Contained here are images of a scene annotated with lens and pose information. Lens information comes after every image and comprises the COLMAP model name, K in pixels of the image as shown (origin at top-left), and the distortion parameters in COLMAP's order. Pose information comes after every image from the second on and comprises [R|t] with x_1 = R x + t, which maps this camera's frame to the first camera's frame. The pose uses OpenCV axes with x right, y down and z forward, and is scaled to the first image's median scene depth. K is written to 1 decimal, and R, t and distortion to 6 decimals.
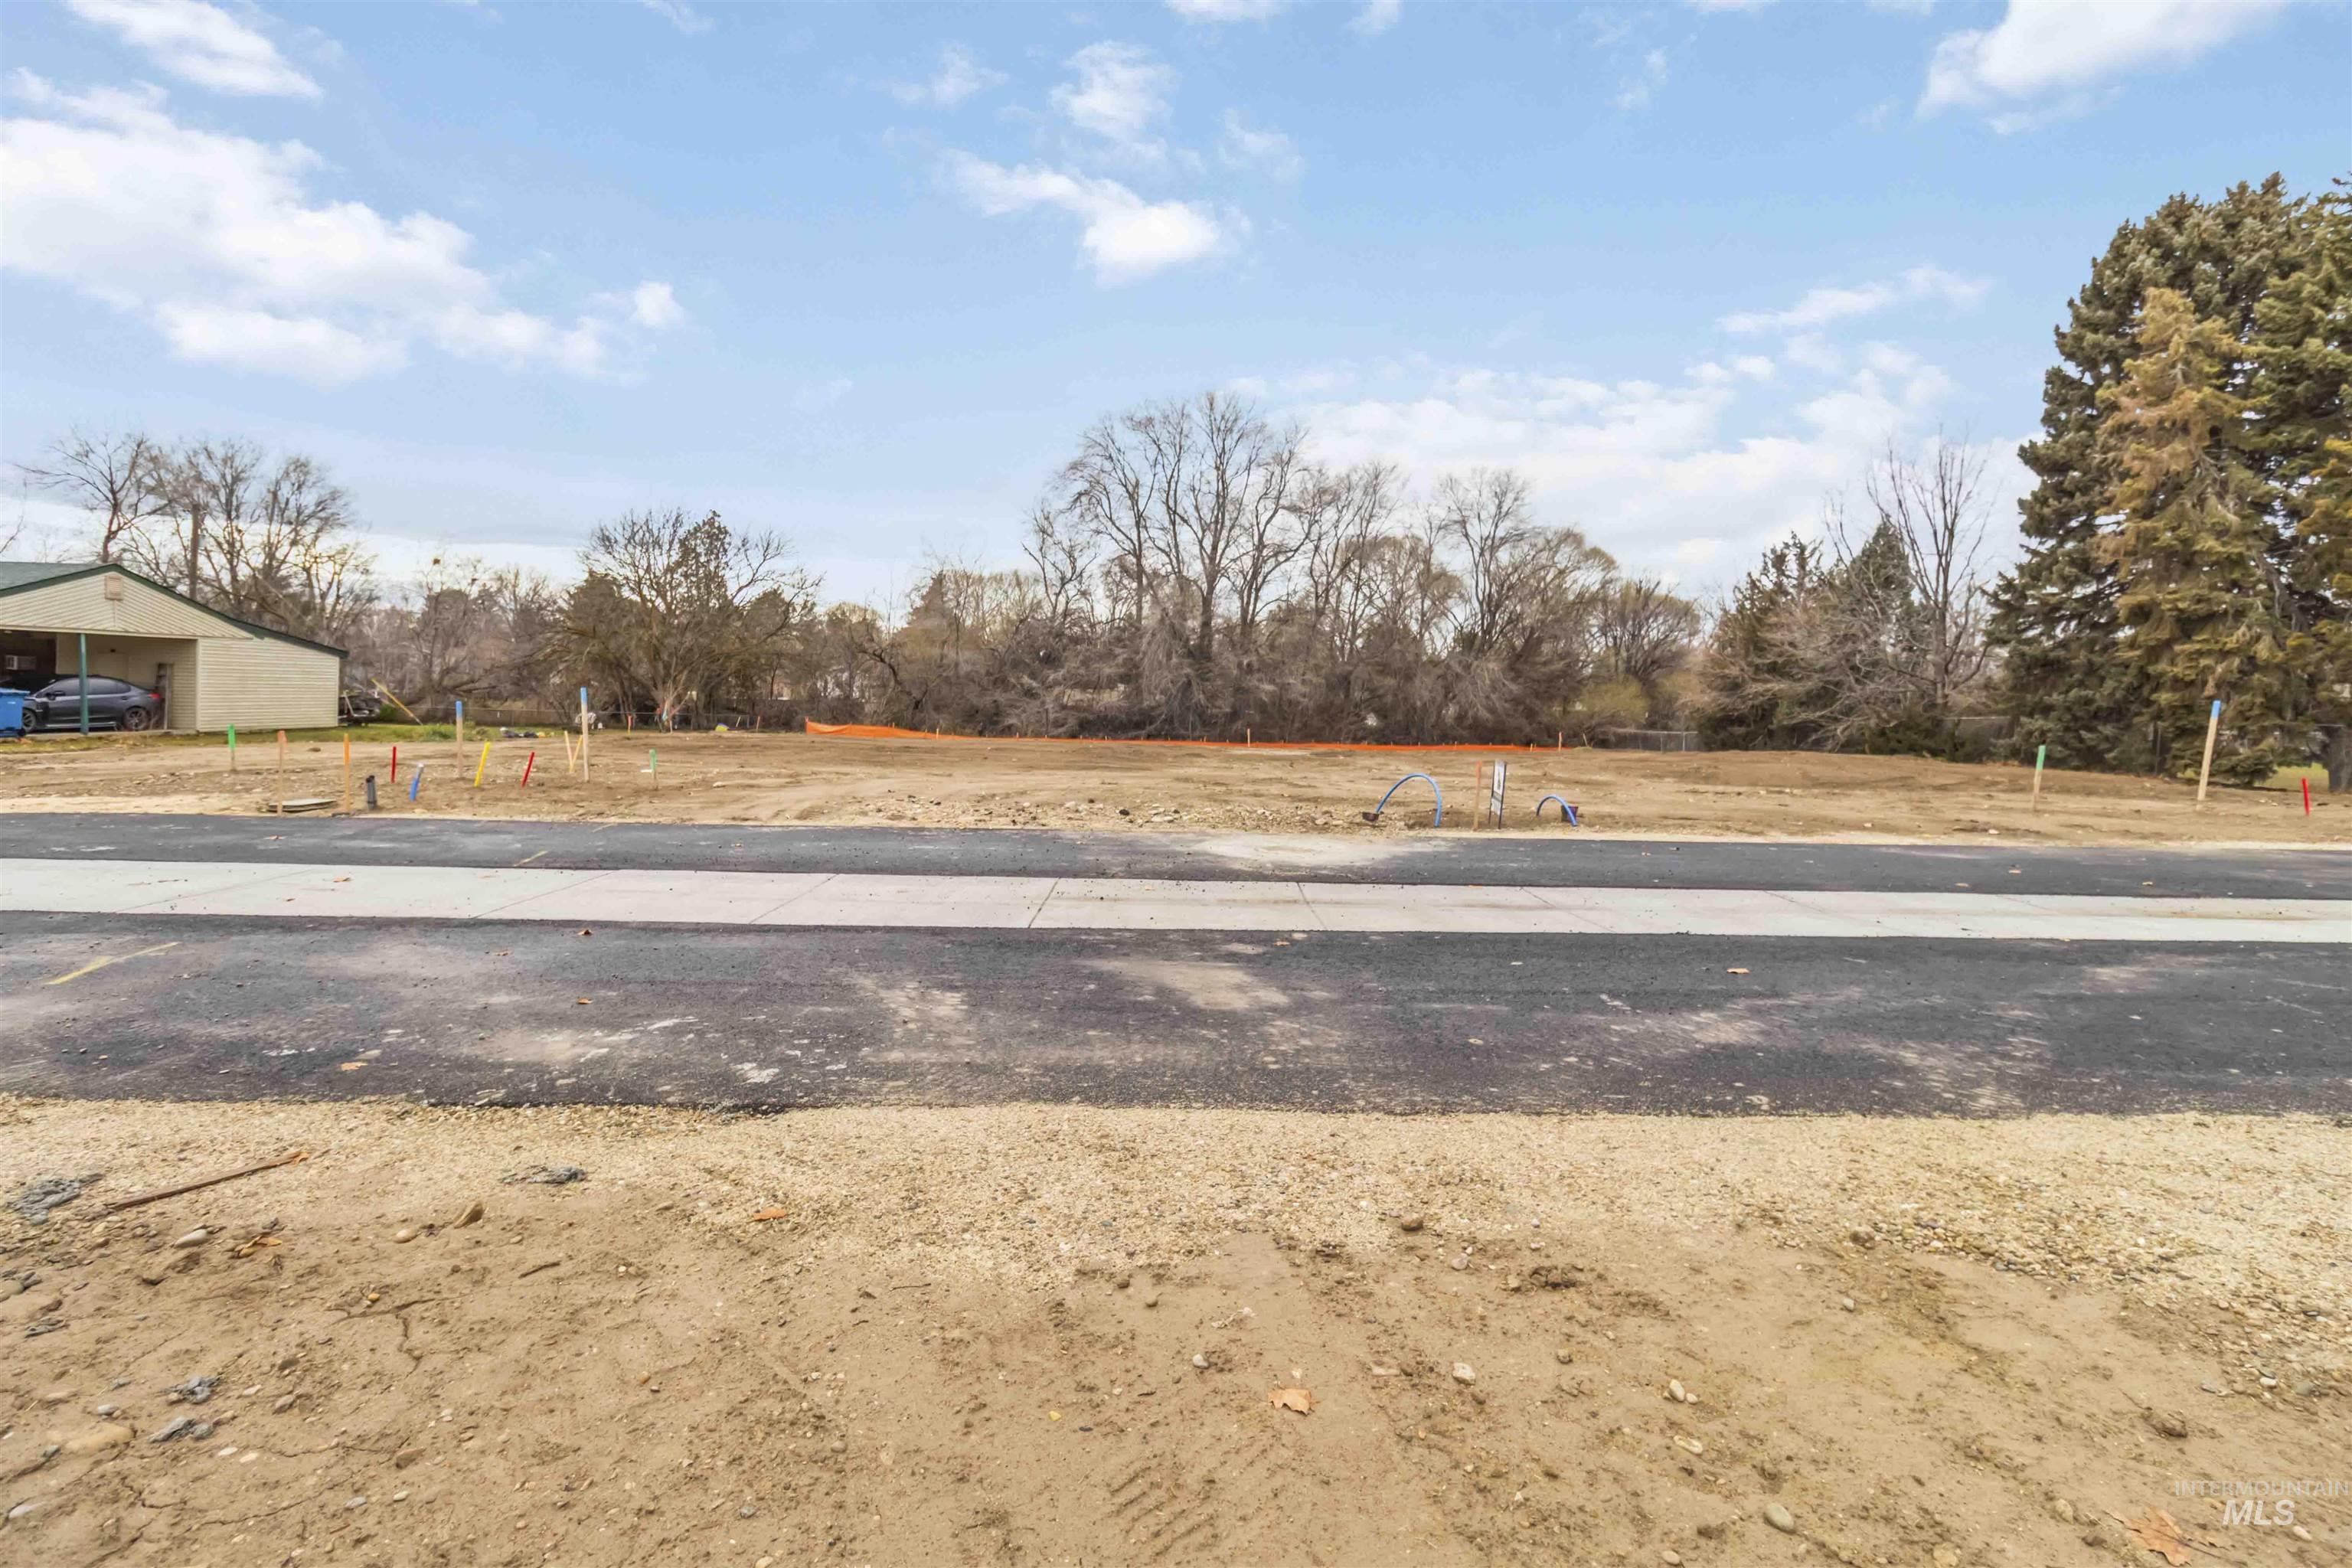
lens RADIAL K [[1100.7, 0, 1178.7], [0, 1100.7, 825.2], [0, 0, 1]] dist [0.019525, 0.000230]
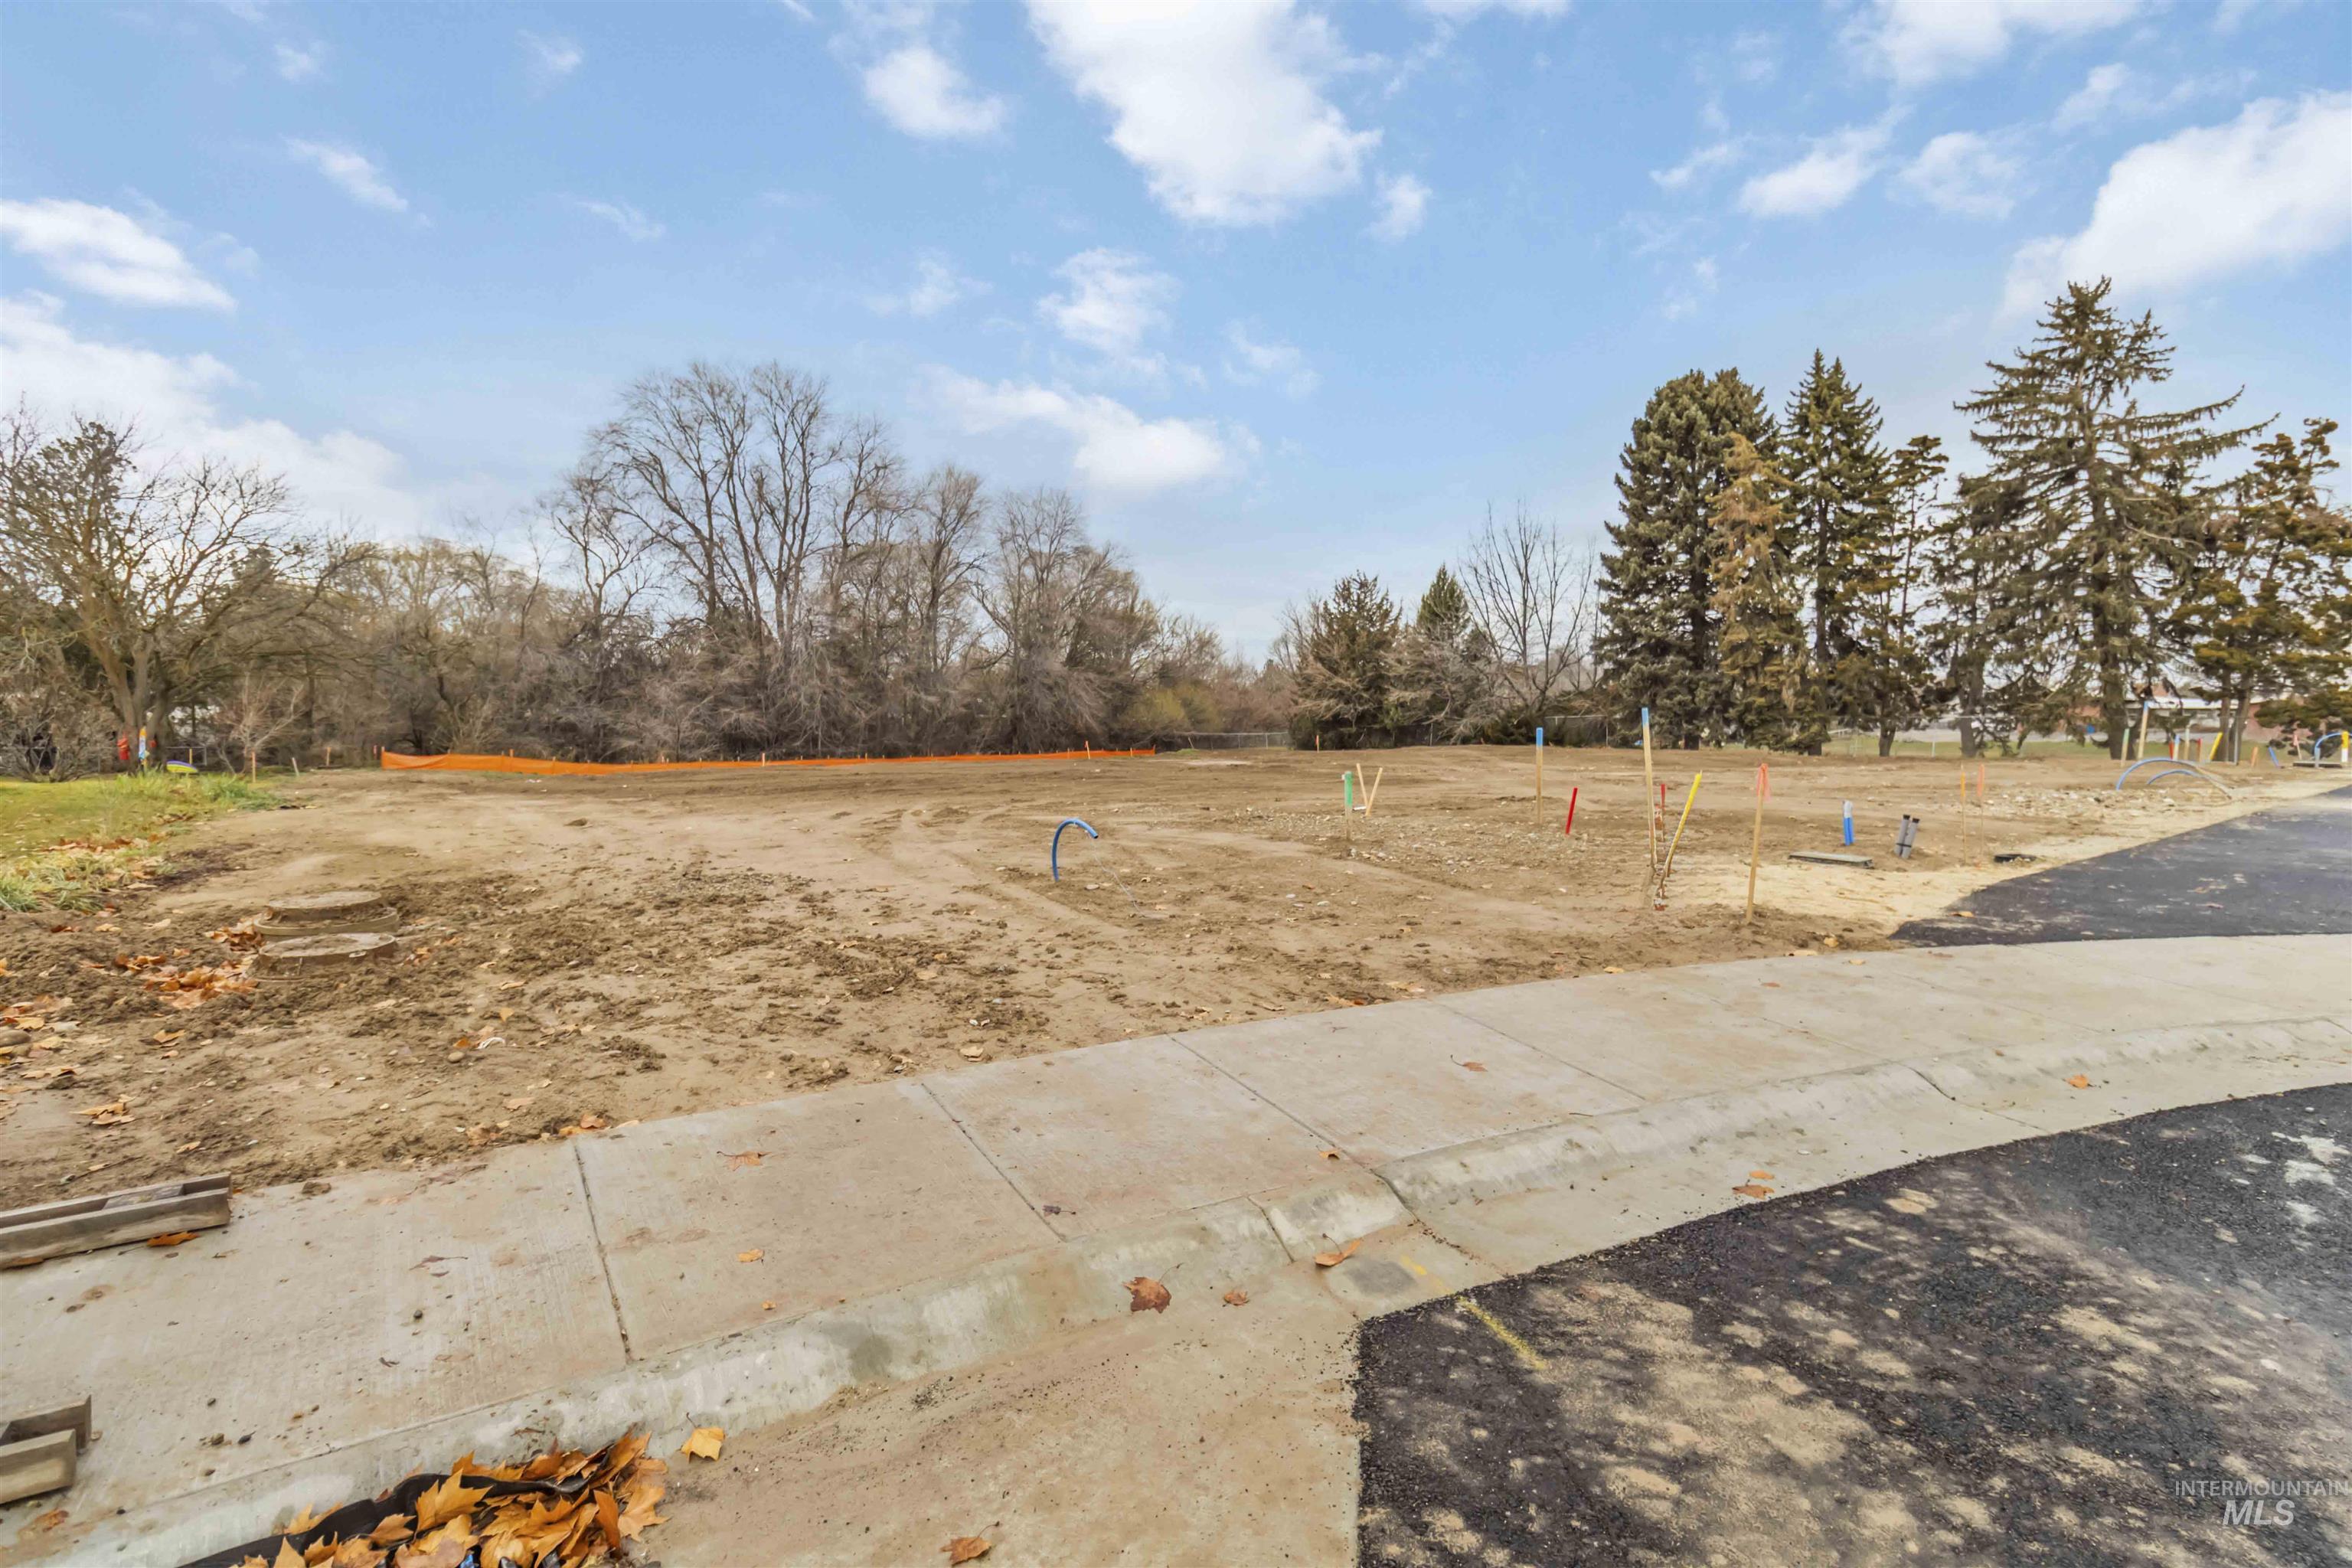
lens RADIAL K [[1096.5, 0, 1173.3], [0, 1096.5, 802.4], [0, 0, 1]] dist [0.004519, -0.000341]
pose [[0.787214, -0.067738, 0.612948, -0.372166], [0.084709, 0.996405, 0.001321, -0.024102], [-0.610834, 0.050882, 0.790122, 0.164864]]
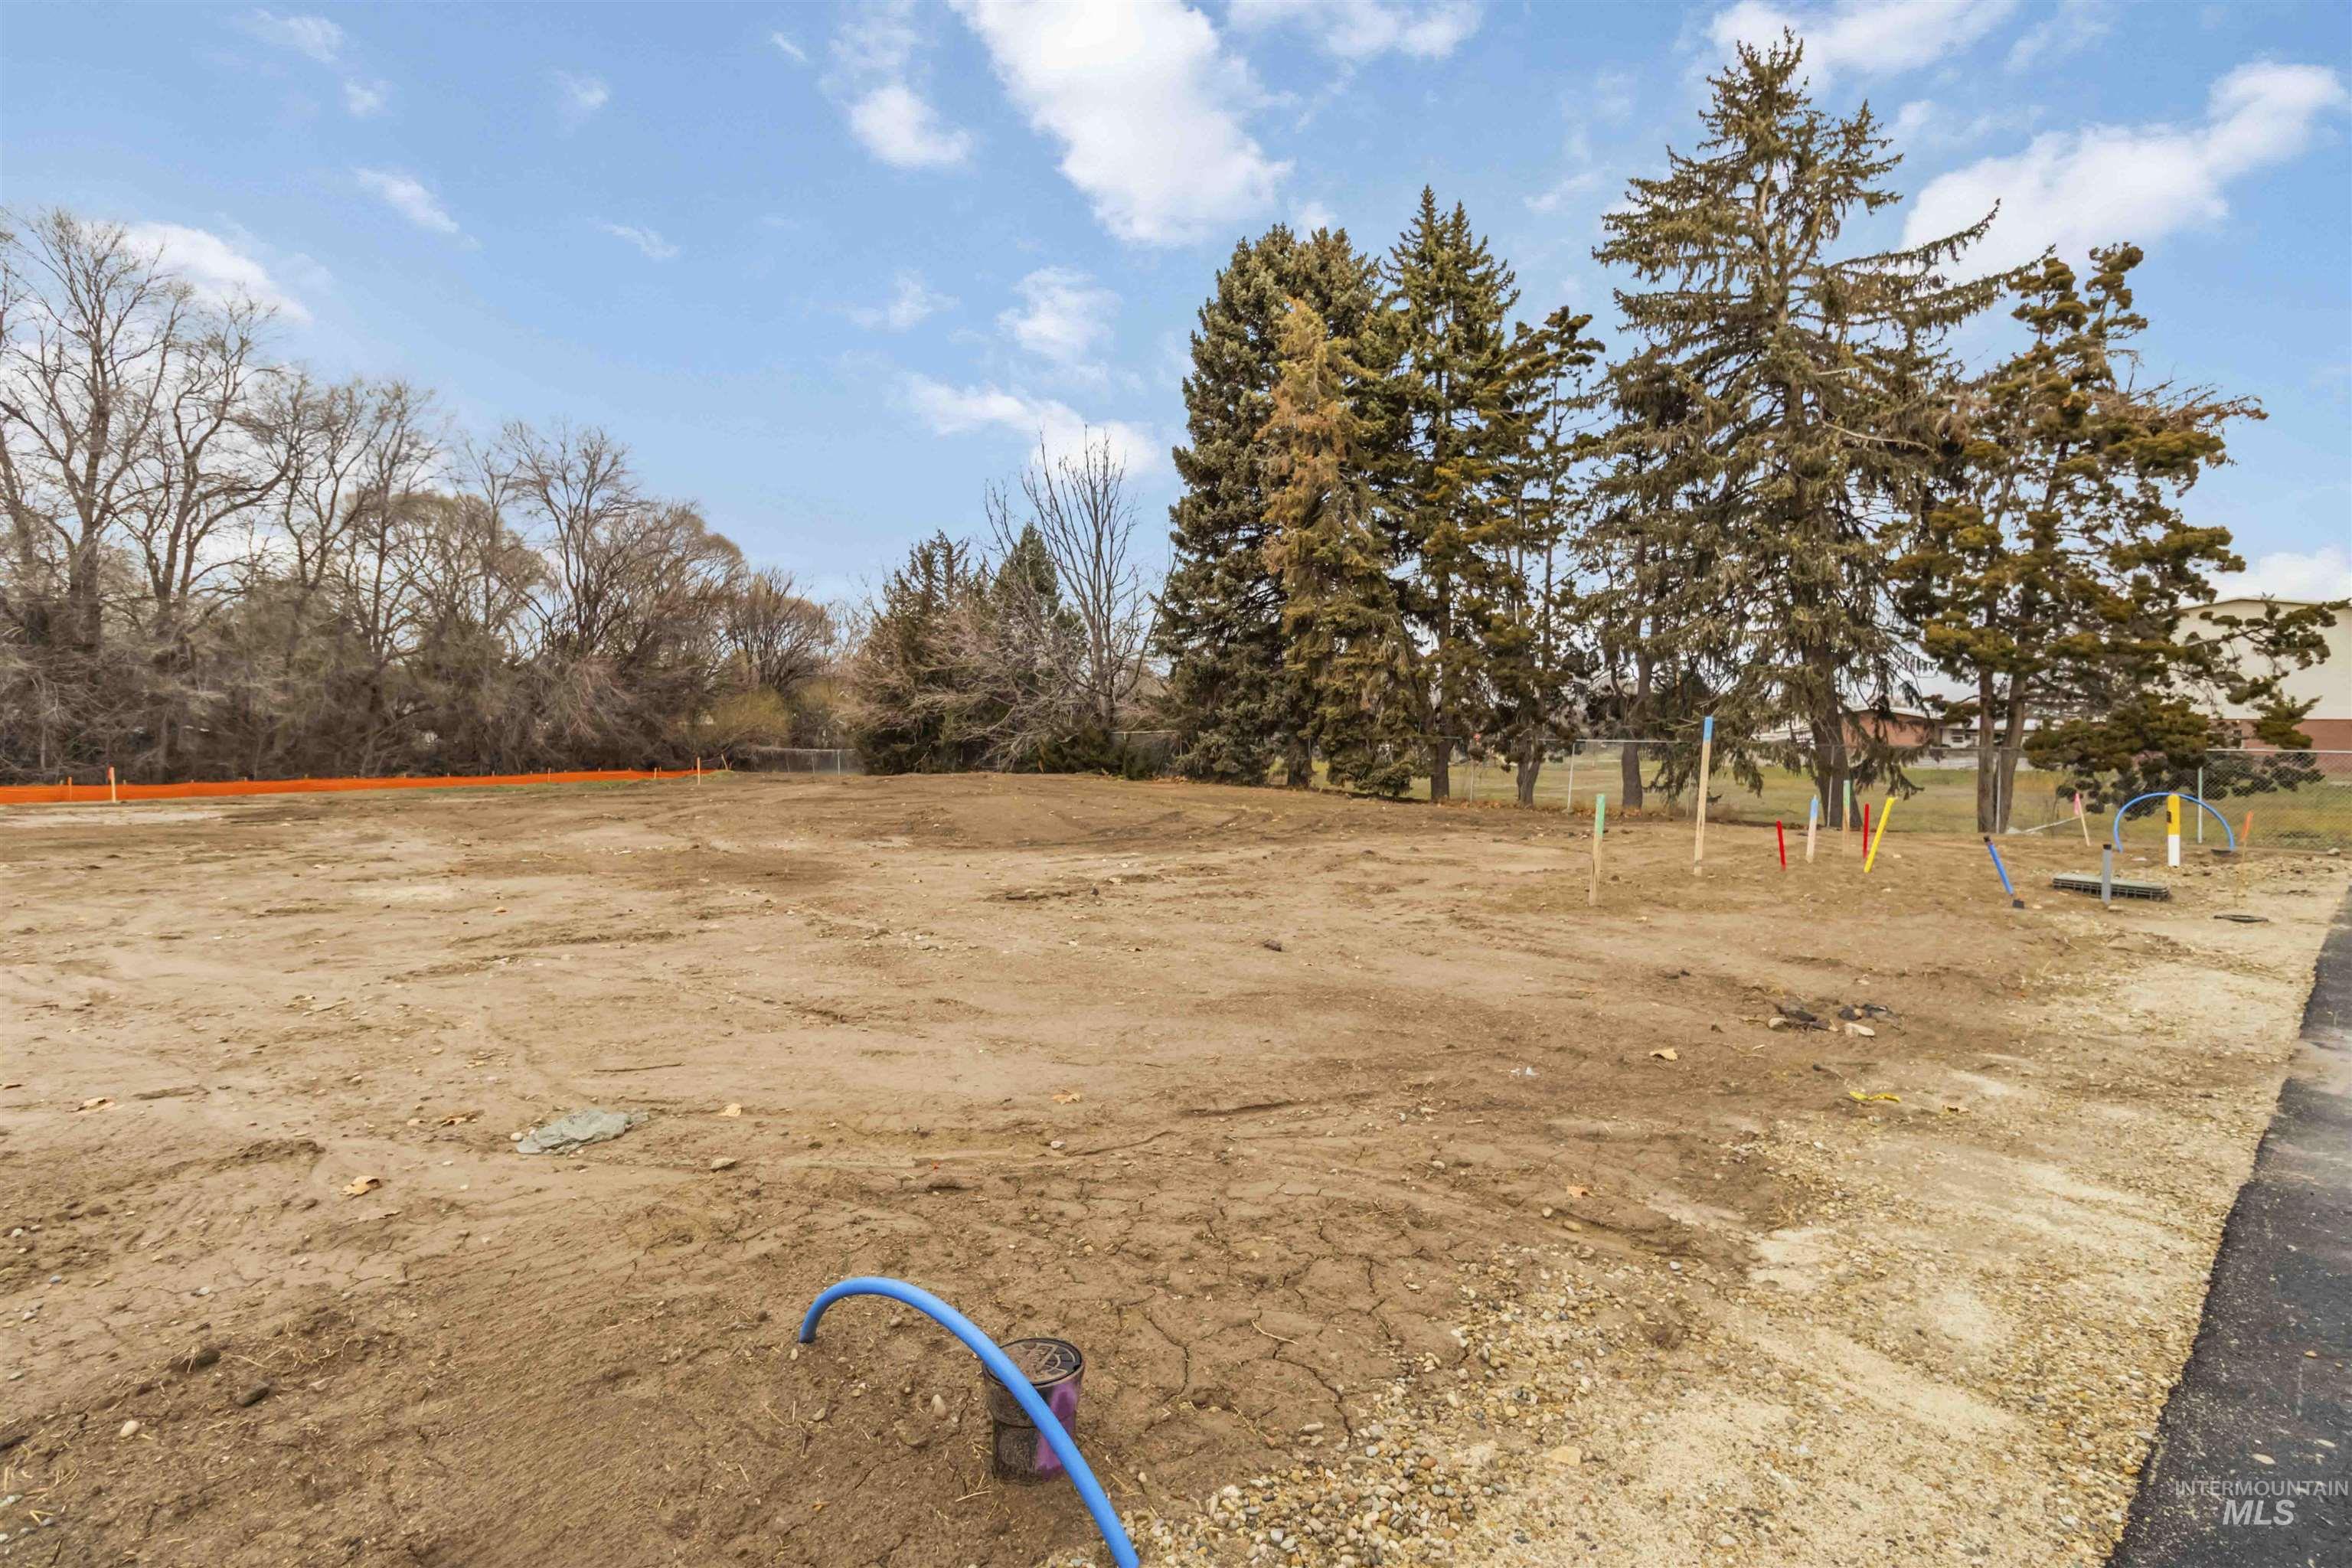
lens RADIAL K [[1114.8, 0, 1176.1], [0, 1114.8, 765.0], [0, 0, 1]] dist [0.001850, 0.000282]
pose [[0.731326, -0.034970, 0.681131, 0.061700], [0.079864, 0.996205, -0.034604, -0.023717], [-0.677336, 0.079705, 0.731343, 0.204945]]
